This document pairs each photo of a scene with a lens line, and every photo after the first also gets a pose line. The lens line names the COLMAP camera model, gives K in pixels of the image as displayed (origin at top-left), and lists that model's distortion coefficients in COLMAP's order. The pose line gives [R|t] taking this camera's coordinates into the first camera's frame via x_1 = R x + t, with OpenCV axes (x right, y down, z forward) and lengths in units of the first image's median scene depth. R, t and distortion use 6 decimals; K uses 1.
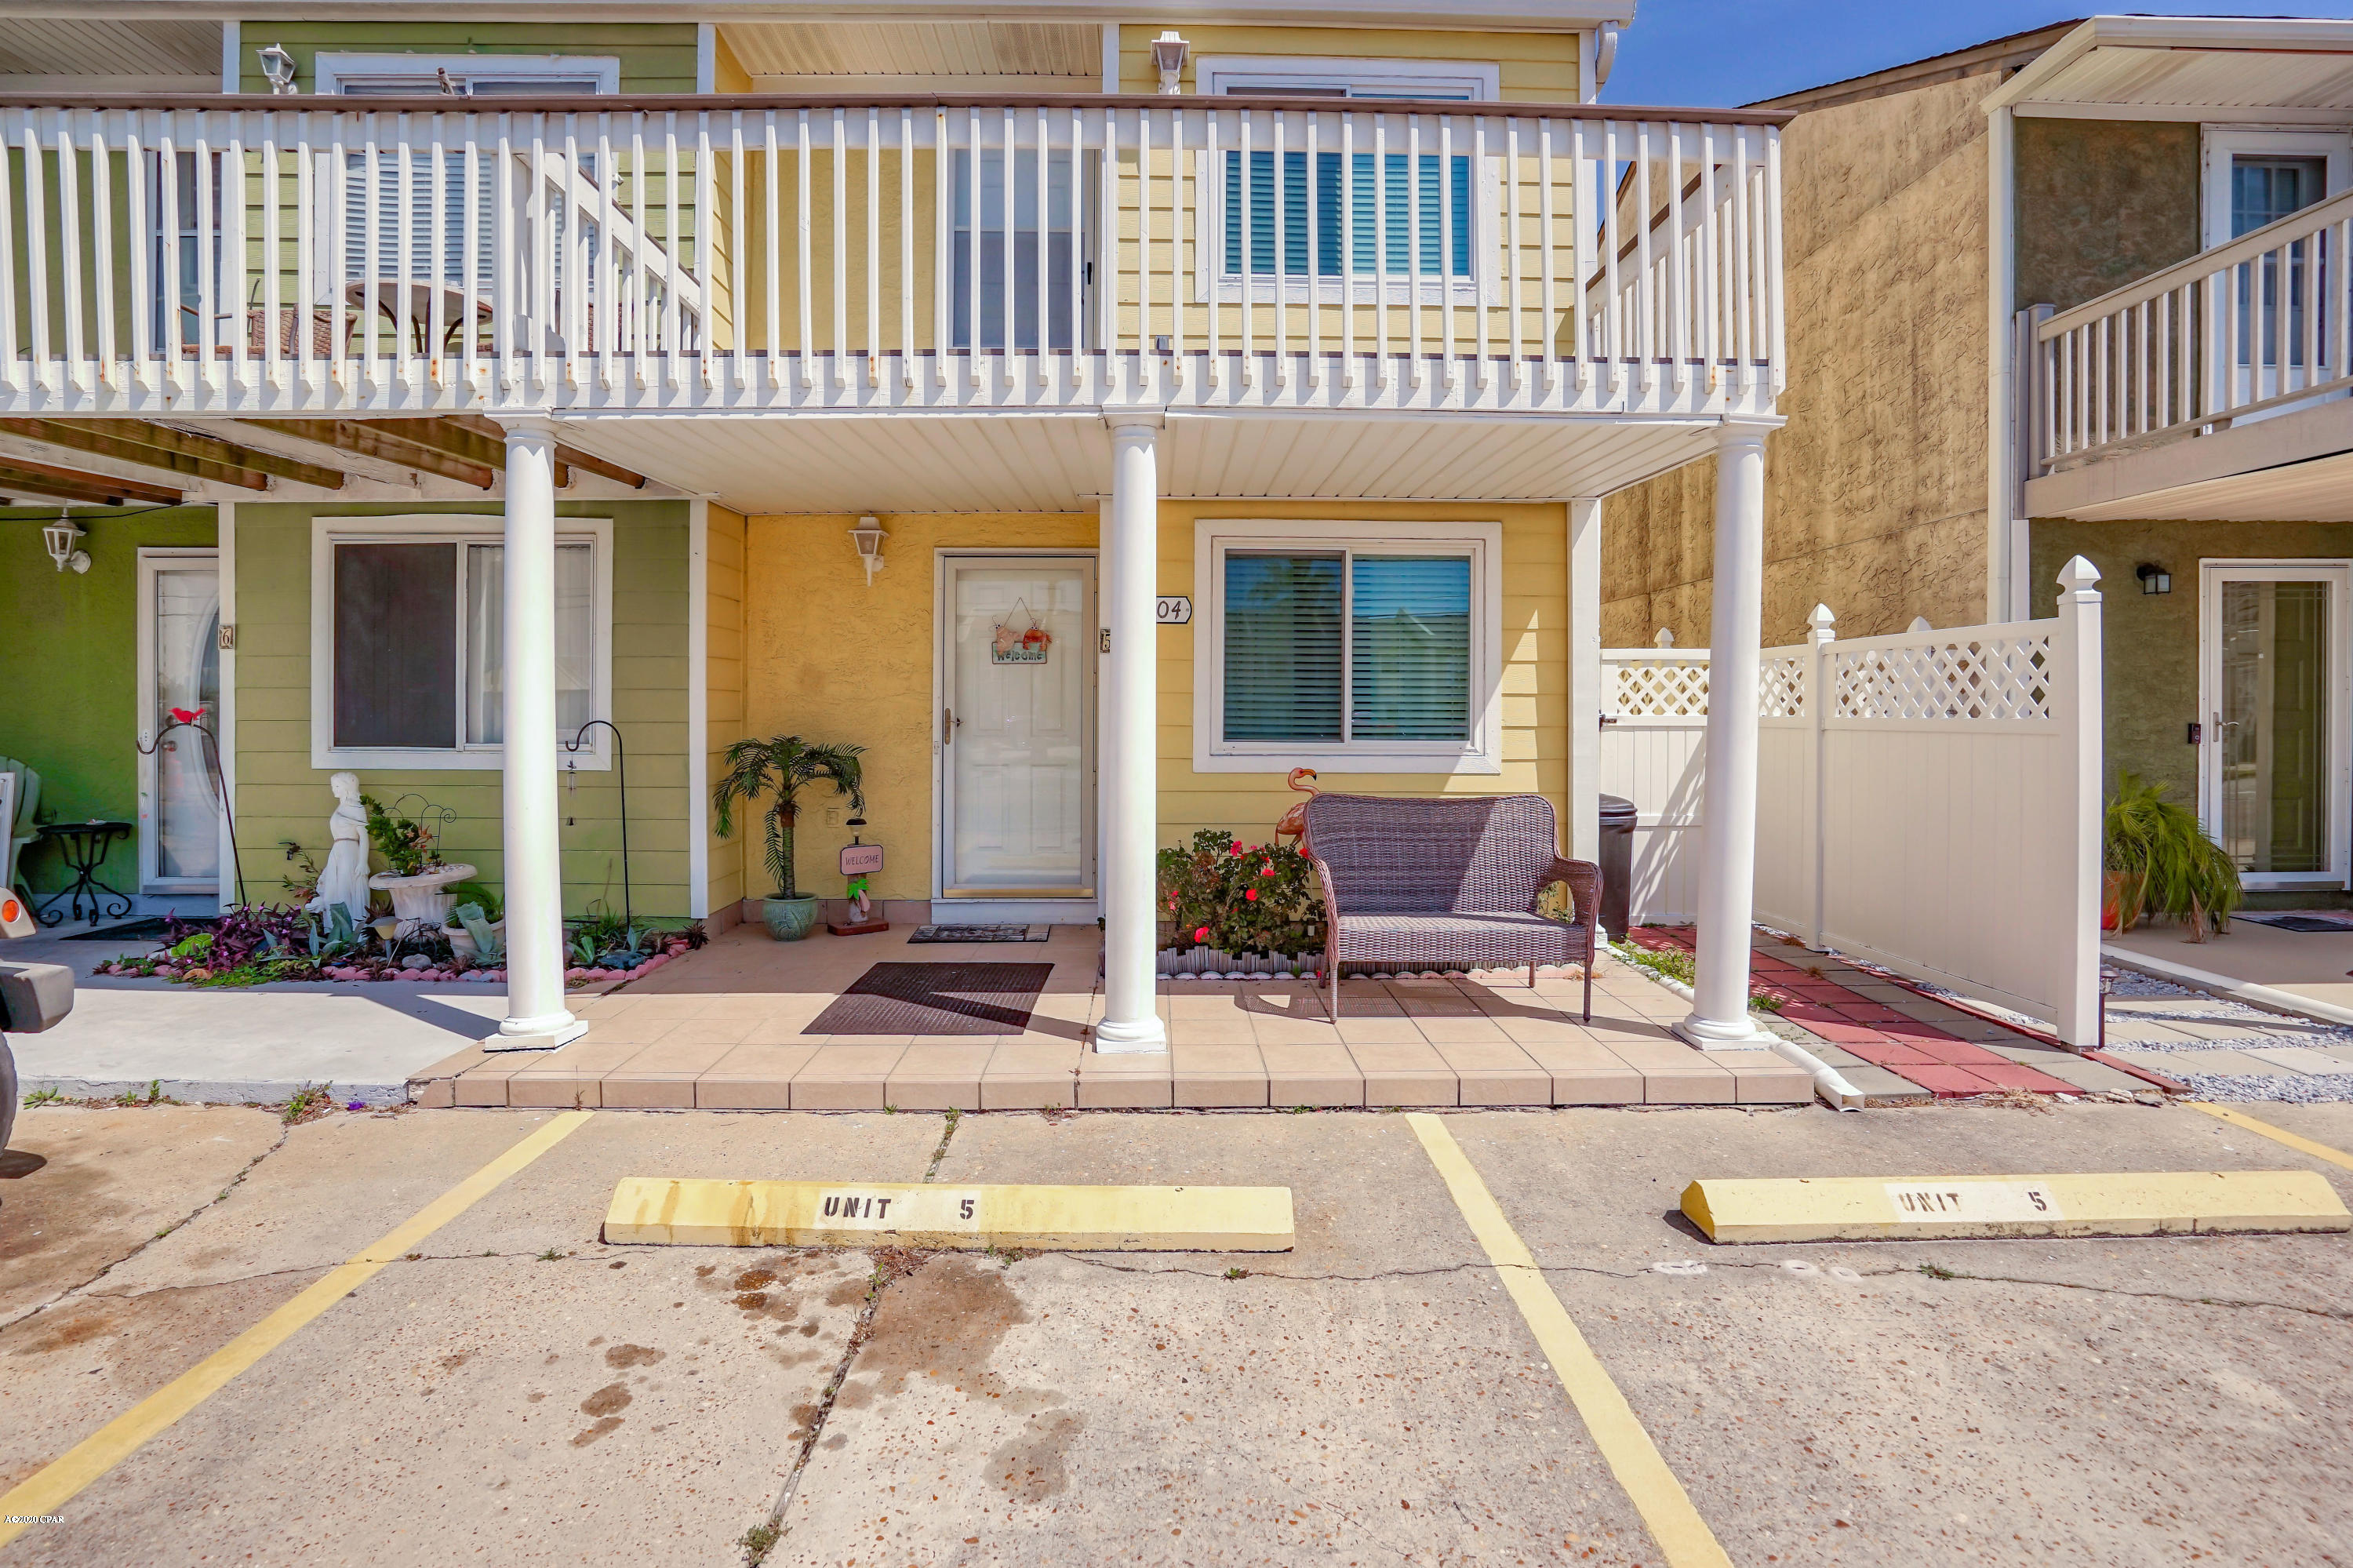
lens RADIAL K [[1133.0, 0, 1135.9], [0, 1133.0, 723.7], [0, 0, 1]] dist [-0.044866, 0.012588]
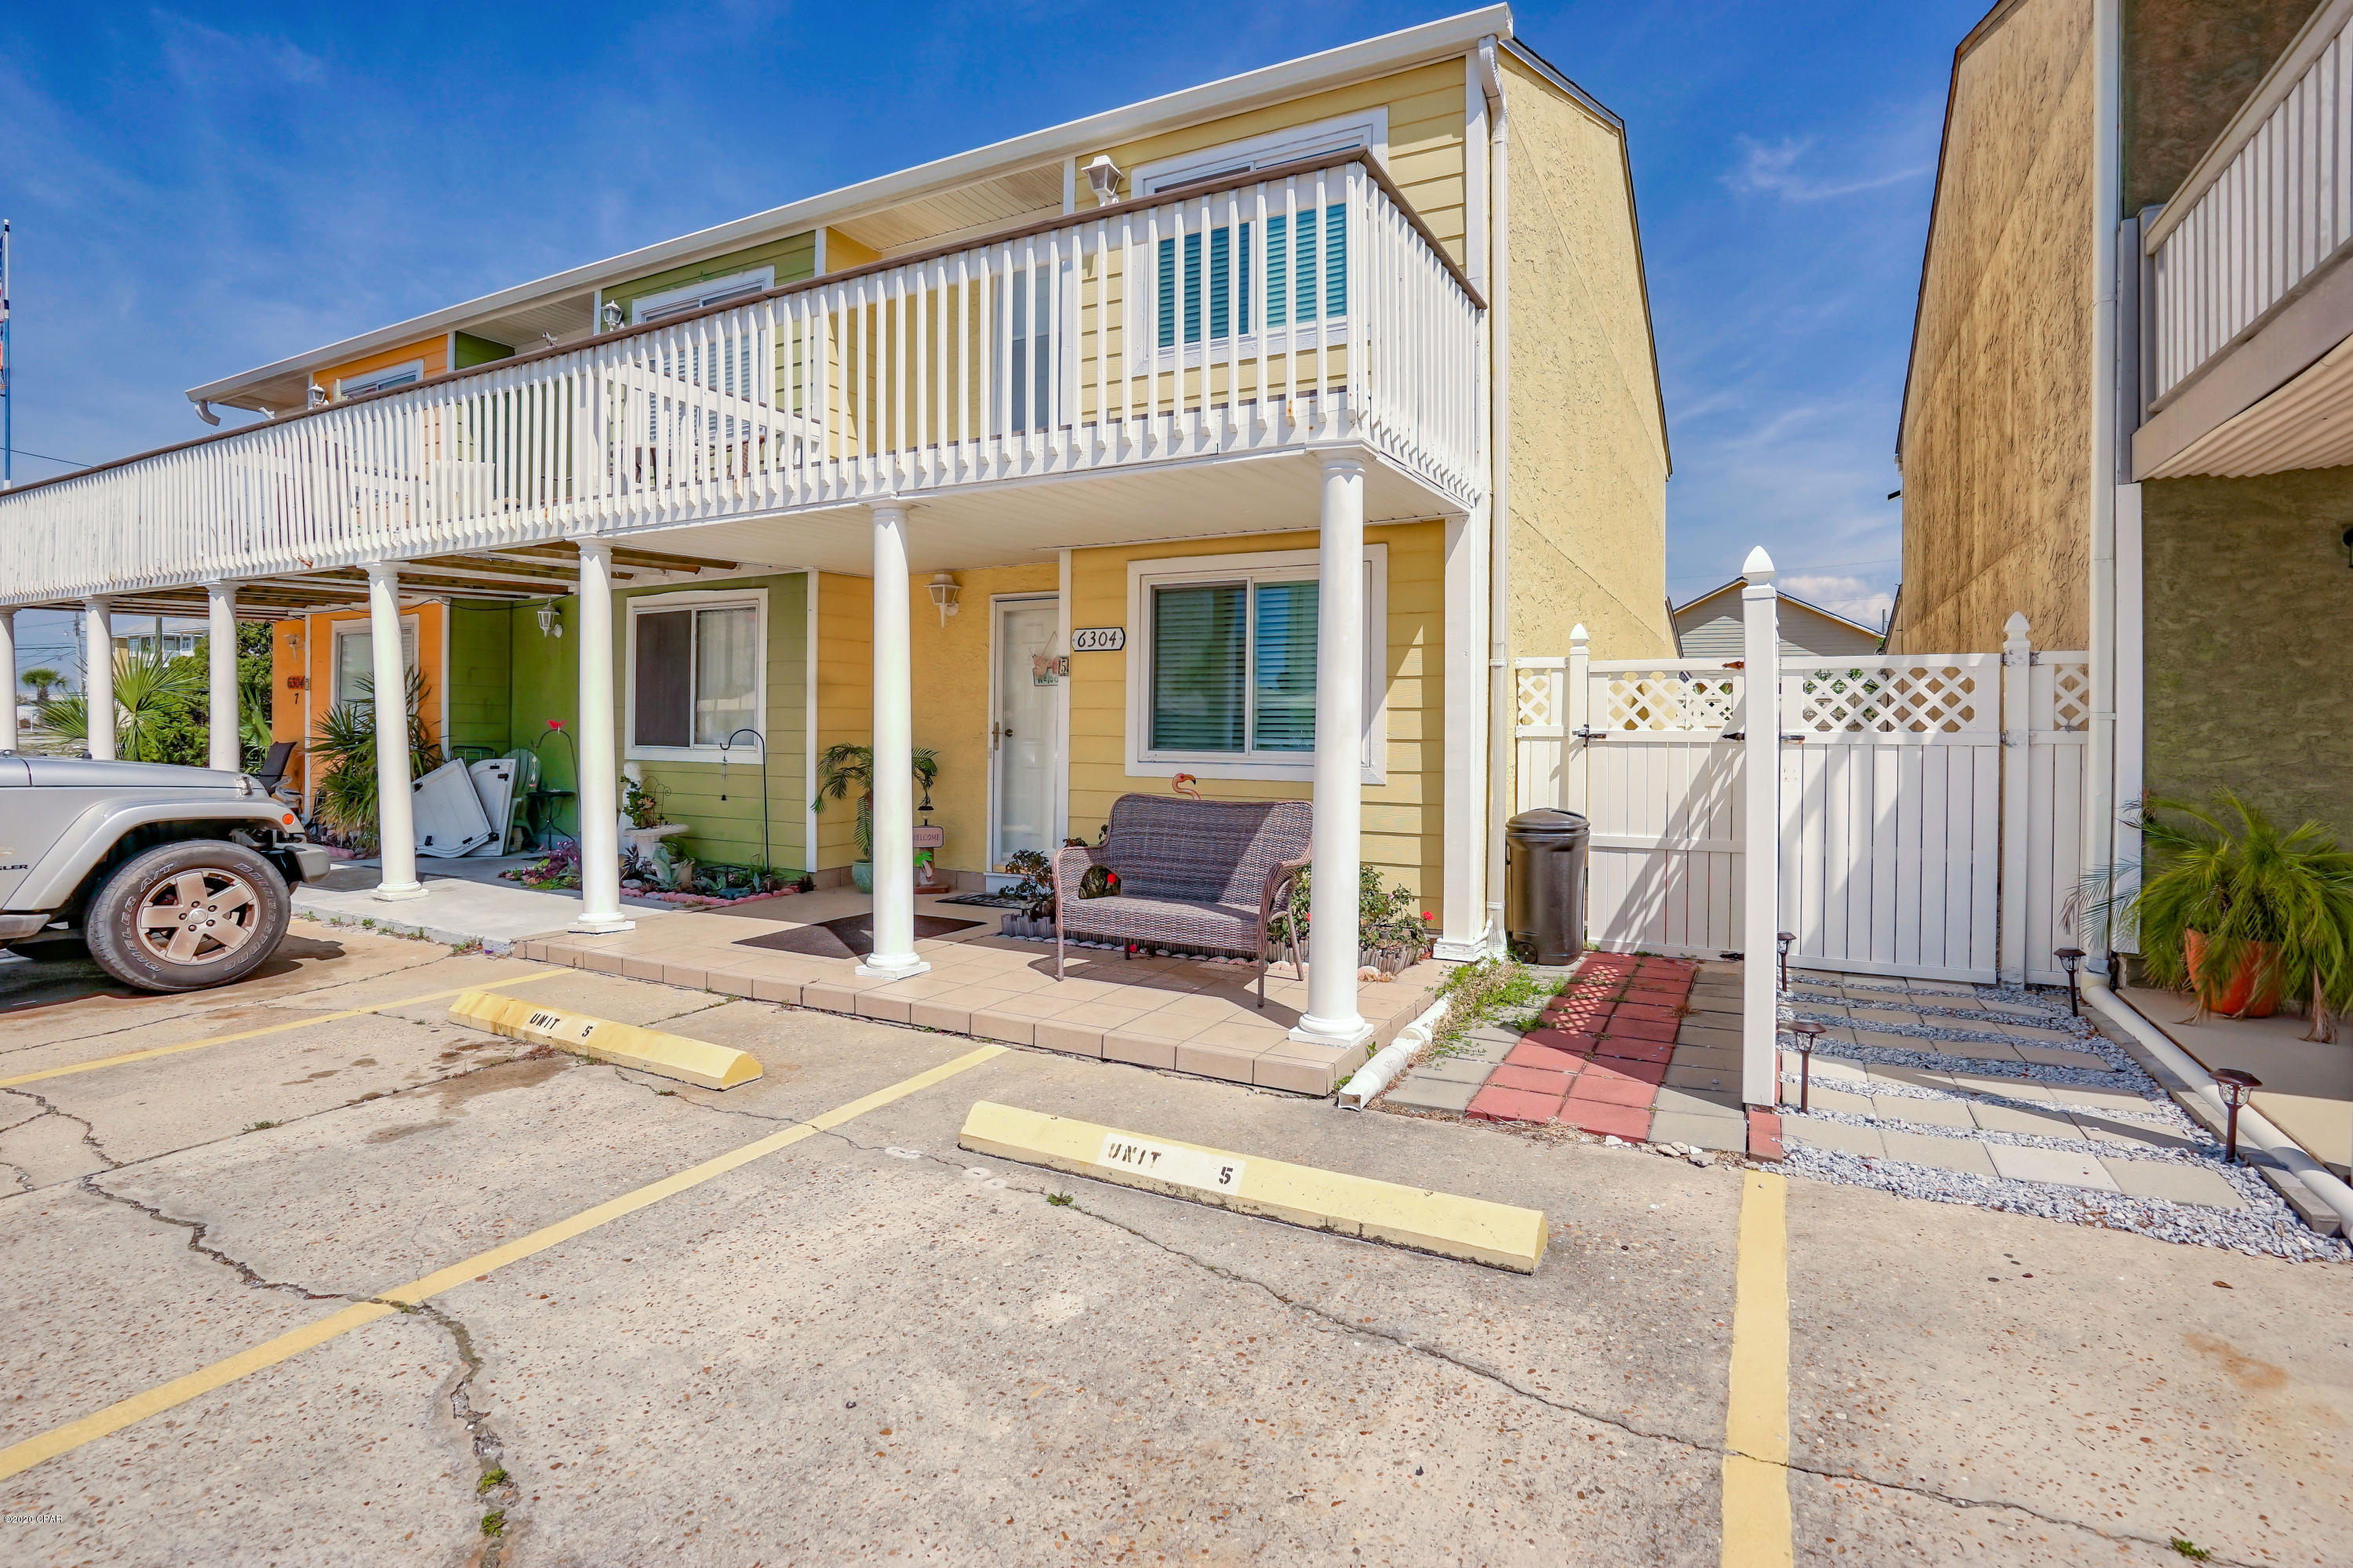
lens RADIAL K [[1133.0, 0, 1250.0], [0, 1133.0, 735.4], [0, 0, 1]] dist [-0.044866, 0.012588]
pose [[0.885013, 0.006906, -0.465515, 0.773240], [-0.009535, 0.999949, -0.003293, 0.003829], [0.465468, 0.007353, 0.885034, 0.018201]]
